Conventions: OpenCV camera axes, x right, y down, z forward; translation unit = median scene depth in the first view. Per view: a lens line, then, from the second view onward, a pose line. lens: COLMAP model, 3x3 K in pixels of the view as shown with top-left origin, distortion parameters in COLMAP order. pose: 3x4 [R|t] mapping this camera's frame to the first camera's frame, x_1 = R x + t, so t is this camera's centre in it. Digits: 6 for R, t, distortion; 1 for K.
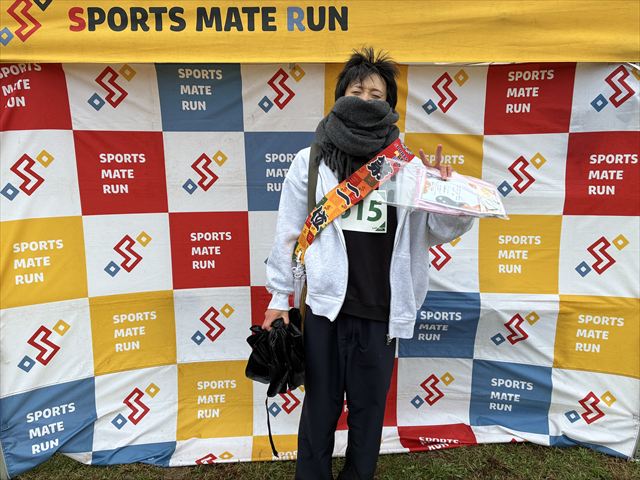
lens RADIAL K [[482.2, 0, 321.8], [0, 482.2, 237.4], [0, 0, 1]] dist [0.045429, -0.079555]
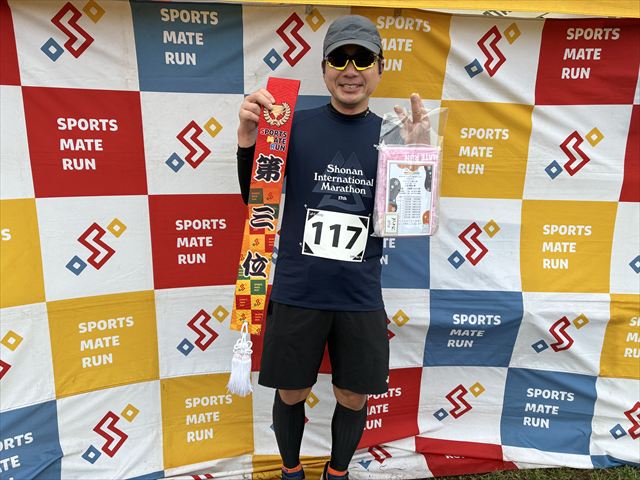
lens RADIAL K [[482.2, 0, 321.8], [0, 482.2, 237.4], [0, 0, 1]] dist [0.045429, -0.079555]
pose [[0.997278, 0.002151, 0.073704, -0.093356], [-0.005662, 0.998857, 0.047467, -0.021486], [-0.073517, -0.047755, 0.996150, 0.187802]]
